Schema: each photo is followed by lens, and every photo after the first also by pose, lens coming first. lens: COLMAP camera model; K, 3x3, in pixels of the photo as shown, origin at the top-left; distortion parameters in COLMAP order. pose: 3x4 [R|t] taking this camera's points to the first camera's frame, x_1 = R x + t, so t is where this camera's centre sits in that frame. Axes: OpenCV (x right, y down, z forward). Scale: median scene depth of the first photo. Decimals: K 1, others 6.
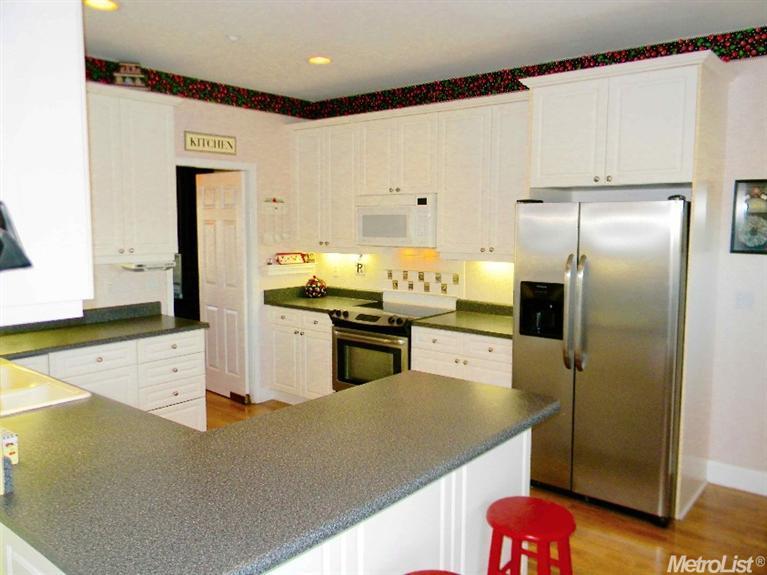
lens RADIAL K [[617.9, 0, 390.2], [0, 617.9, 284.5], [0, 0, 1]] dist [-0.000864, -0.005018]
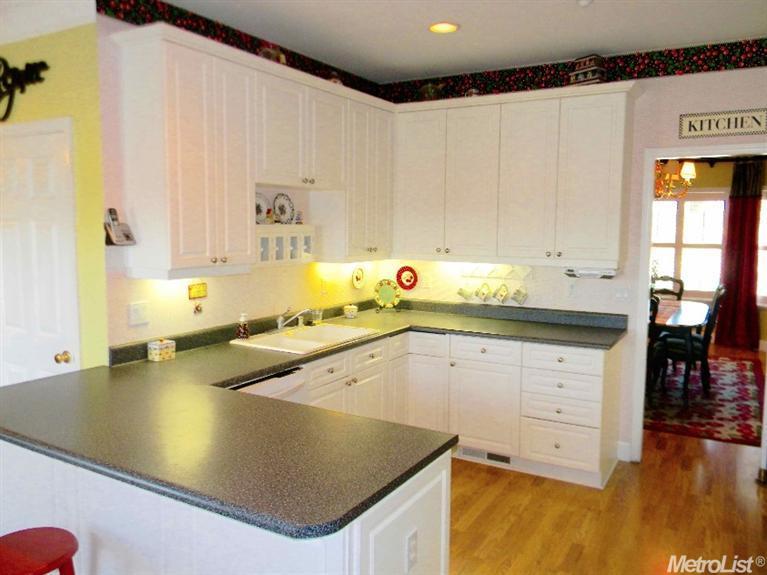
lens RADIAL K [[617.9, 0, 390.2], [0, 617.9, 284.5], [0, 0, 1]] dist [-0.000864, -0.005018]
pose [[0.163833, 0.096783, -0.981729, 0.446180], [-0.108676, 0.990889, 0.079550, -0.050038], [0.980484, 0.093658, 0.172858, 0.516958]]
